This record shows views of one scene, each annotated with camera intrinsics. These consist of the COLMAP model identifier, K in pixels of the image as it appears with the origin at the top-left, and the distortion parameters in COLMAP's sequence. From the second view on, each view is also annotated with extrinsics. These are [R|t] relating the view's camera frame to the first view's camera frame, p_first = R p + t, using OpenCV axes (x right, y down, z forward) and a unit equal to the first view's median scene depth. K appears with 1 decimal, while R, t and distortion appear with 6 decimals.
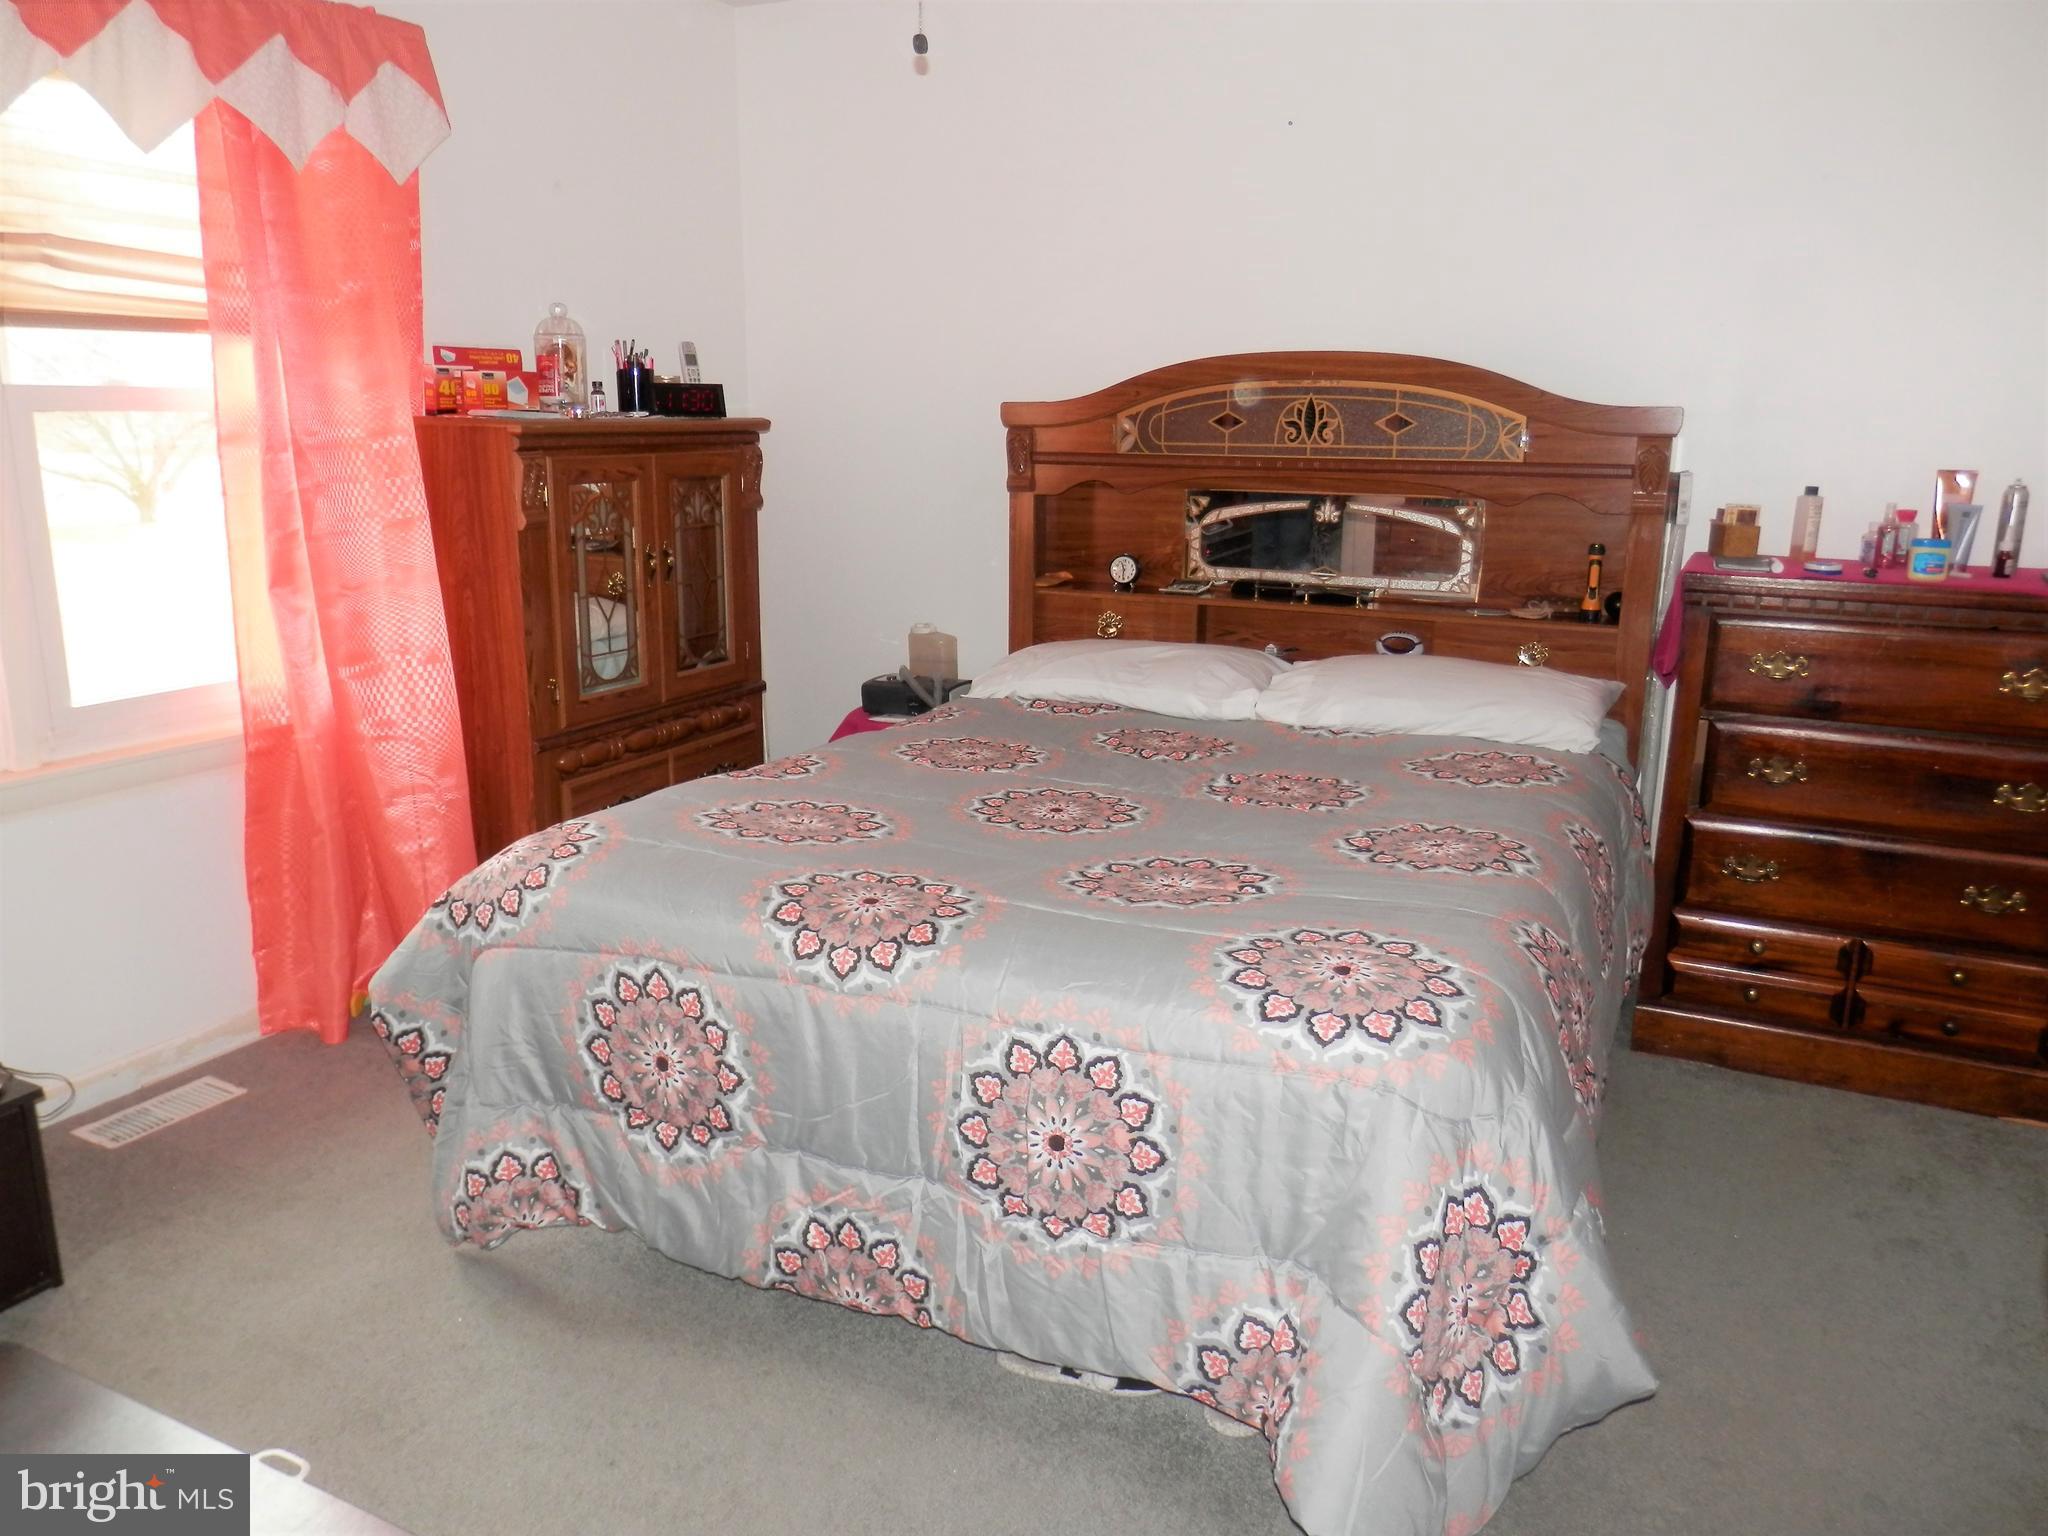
lens RADIAL K [[1520.5, 0, 1024.8], [0, 1520.5, 769.9], [0, 0, 1]] dist [0.001544, 0.004023]
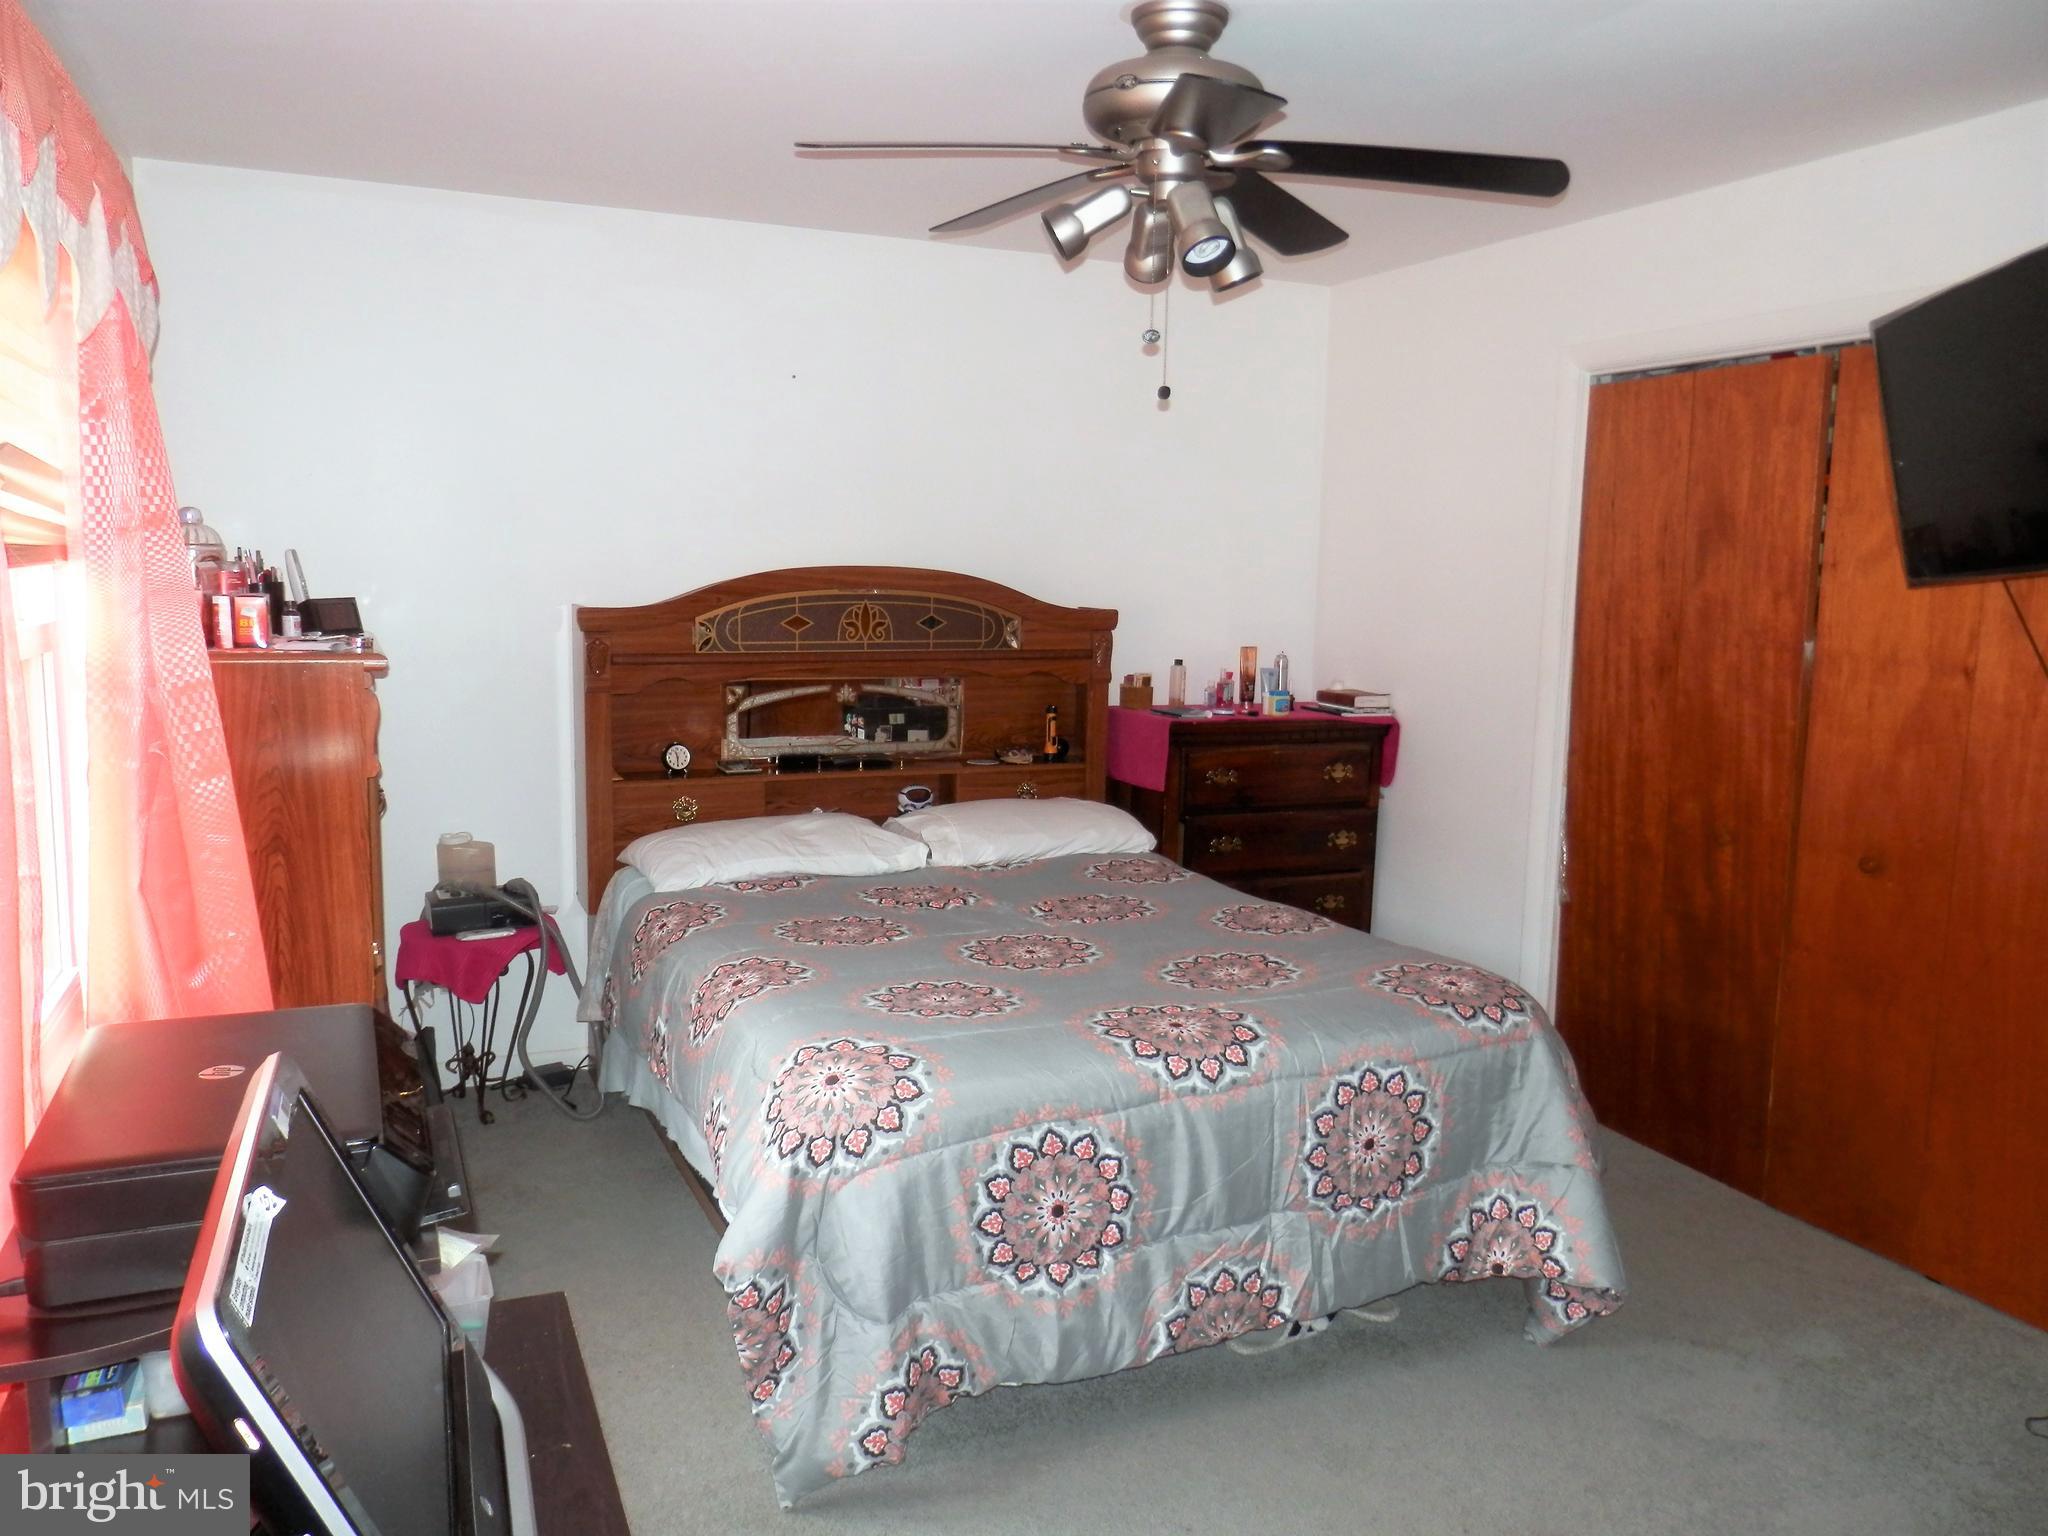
lens RADIAL K [[1520.5, 0, 1011.8], [0, 1520.5, 780.0], [0, 0, 1]] dist [0.001544, 0.004023]
pose [[0.638394, -0.107180, 0.762211, -0.851760], [0.167627, 0.985849, -0.001770, -0.103926], [-0.751235, 0.128897, 0.647326, 0.176171]]
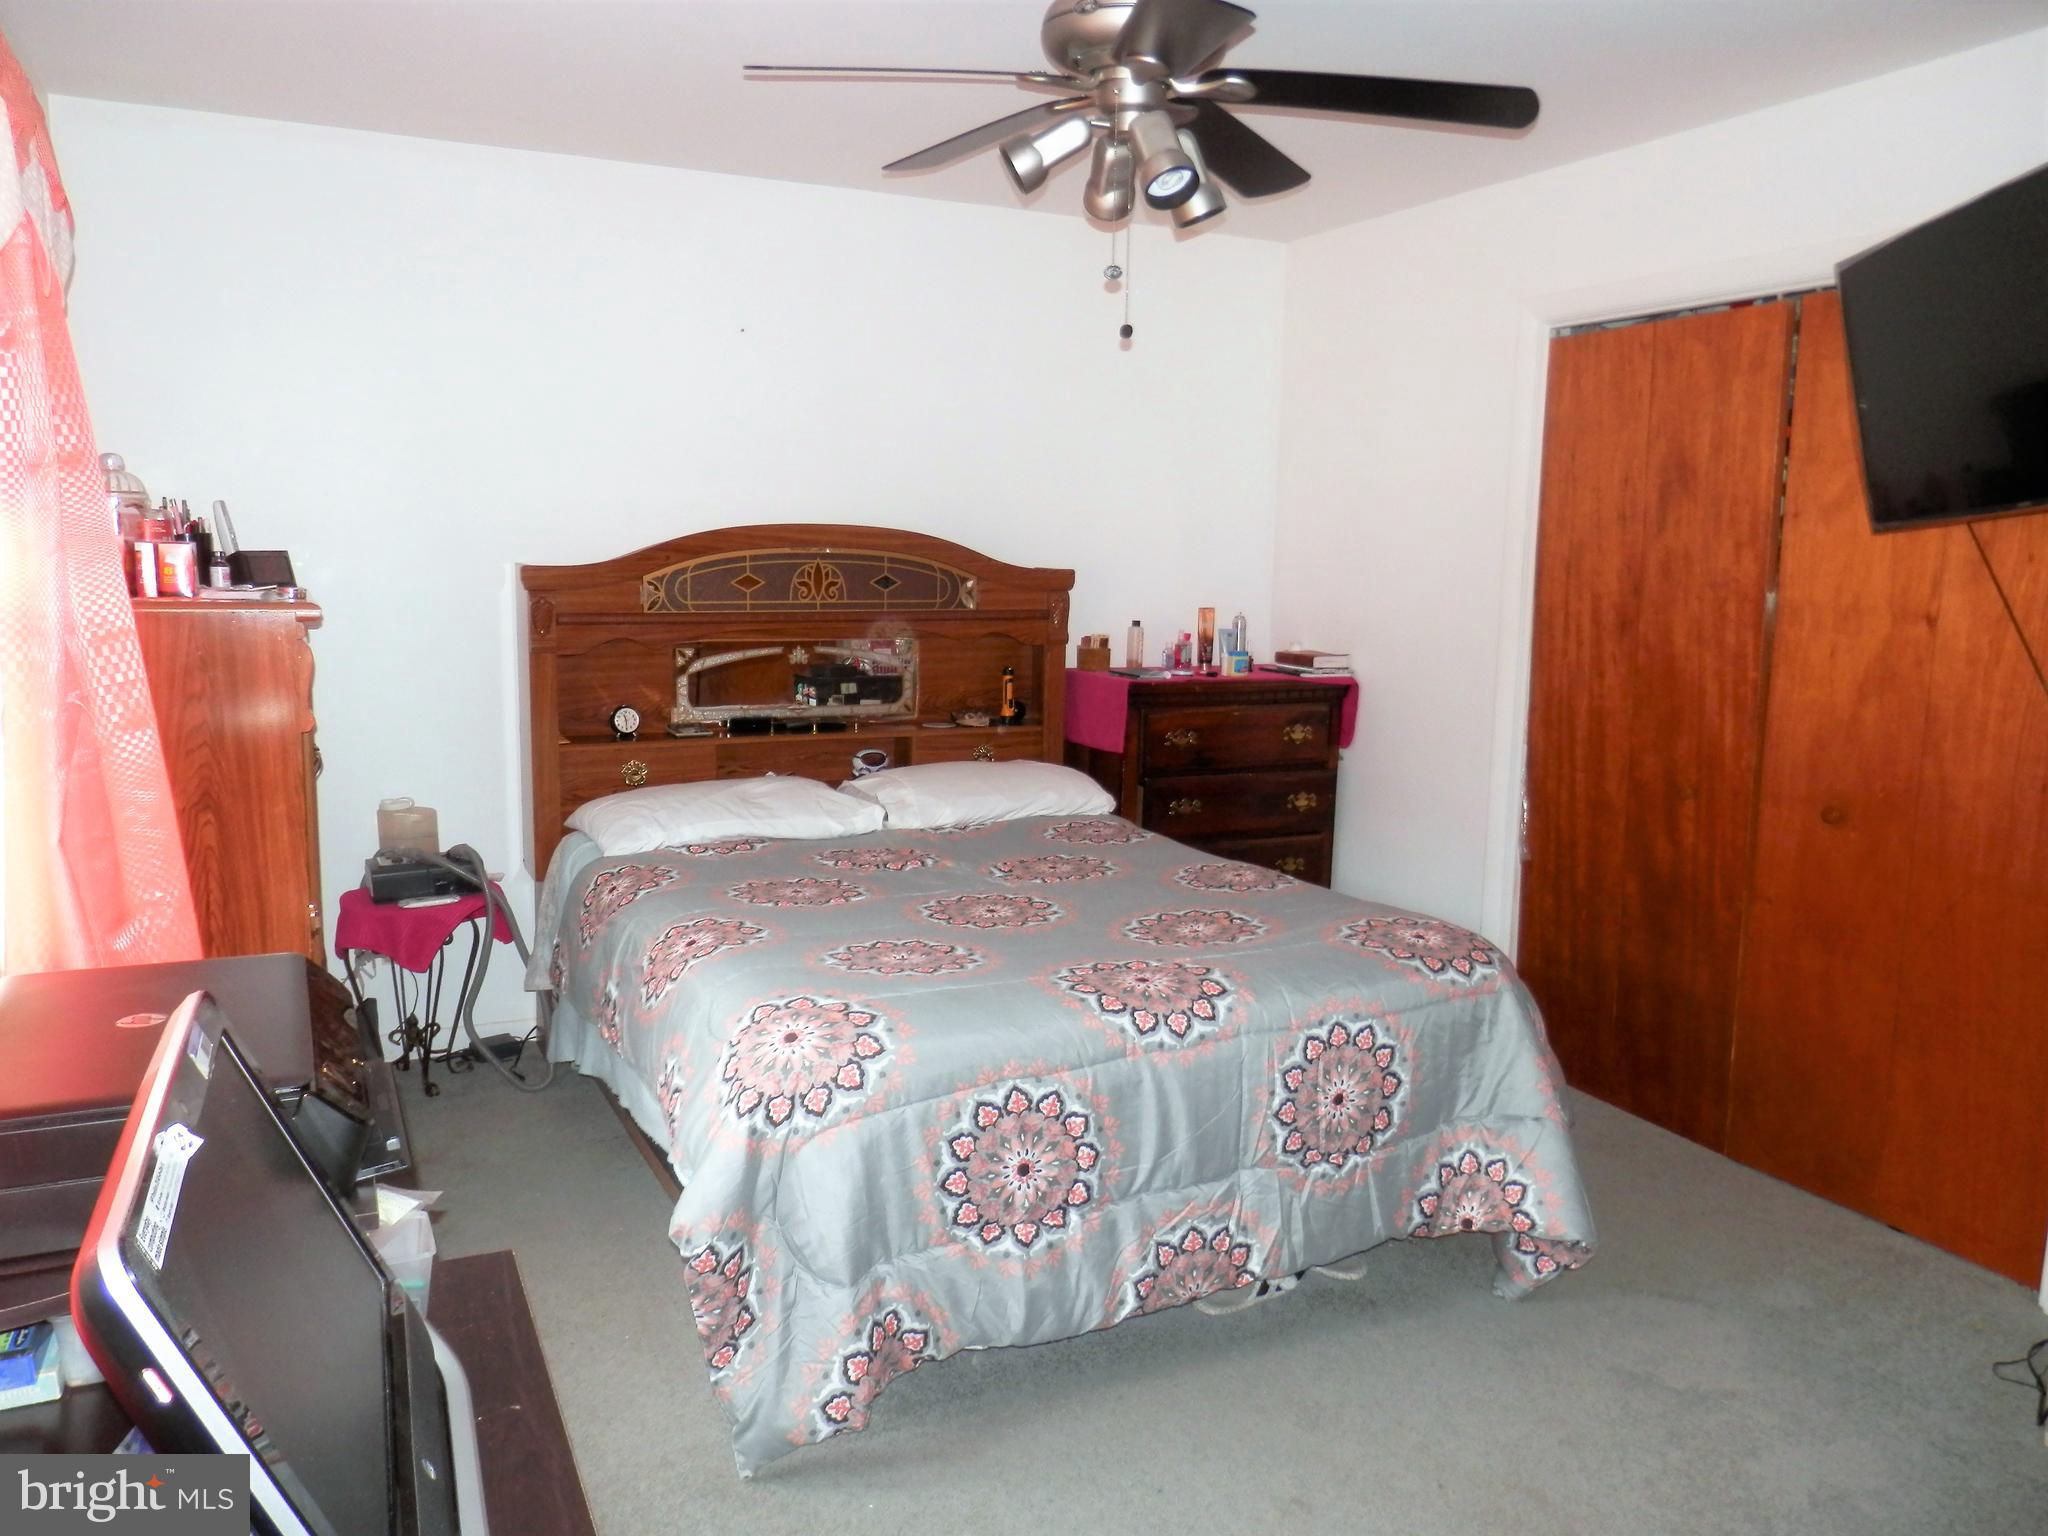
lens RADIAL K [[1520.5, 0, 1009.8], [0, 1520.5, 773.5], [0, 0, 1]] dist [0.001544, 0.004023]
pose [[0.613723, -0.118374, 0.780597, -0.838975], [0.174313, 0.984614, 0.012263, -0.087099], [-0.770038, 0.128542, 0.624914, 0.199015]]
